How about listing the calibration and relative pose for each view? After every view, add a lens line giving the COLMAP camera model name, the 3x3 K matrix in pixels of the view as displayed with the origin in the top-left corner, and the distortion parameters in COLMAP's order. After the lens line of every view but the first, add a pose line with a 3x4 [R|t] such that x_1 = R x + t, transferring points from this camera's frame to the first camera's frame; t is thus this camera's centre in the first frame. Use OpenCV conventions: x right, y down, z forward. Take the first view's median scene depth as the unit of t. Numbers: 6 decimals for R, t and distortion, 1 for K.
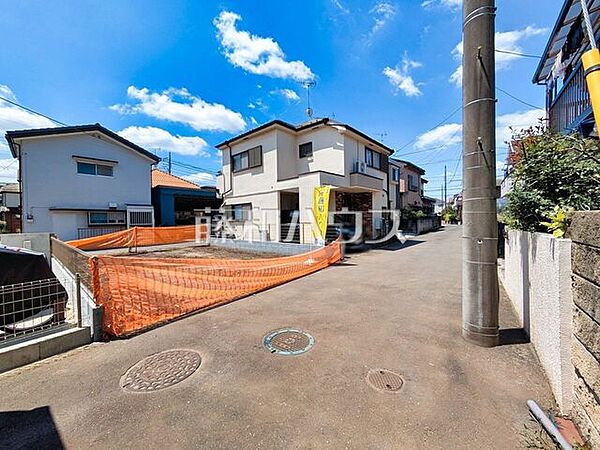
lens RADIAL K [[239.4, 0, 300.0], [0, 239.4, 224.0], [0, 0, 1]] dist [0.001430, 0.000469]
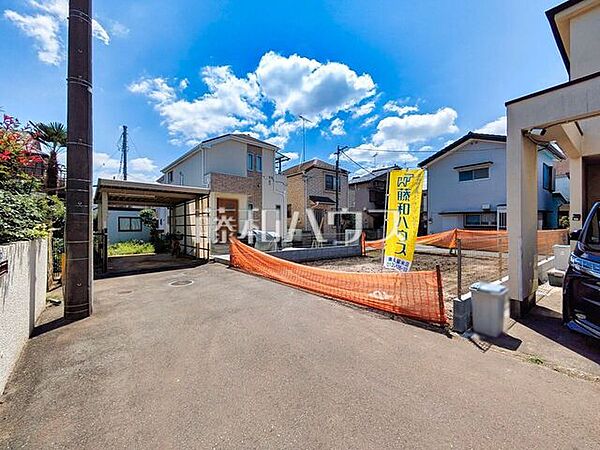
lens RADIAL K [[239.4, 0, 305.0], [0, 239.4, 222.4], [0, 0, 1]] dist [0.001430, 0.000469]
pose [[-0.204476, 0.012822, -0.978788, 0.395596], [-0.019031, 0.999673, 0.017071, -0.020498], [0.978687, 0.022118, -0.204165, 0.550663]]
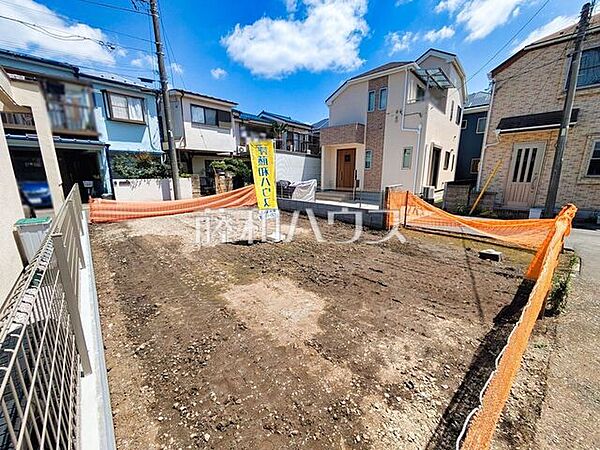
lens RADIAL K [[239.4, 0, 303.5], [0, 239.4, 224.2], [0, 0, 1]] dist [0.001430, 0.000469]
pose [[-0.993460, -0.003334, 0.114134, -0.456133], [0.023014, 0.973213, 0.228752, -0.023895], [-0.111839, 0.229883, -0.966771, 1.139952]]
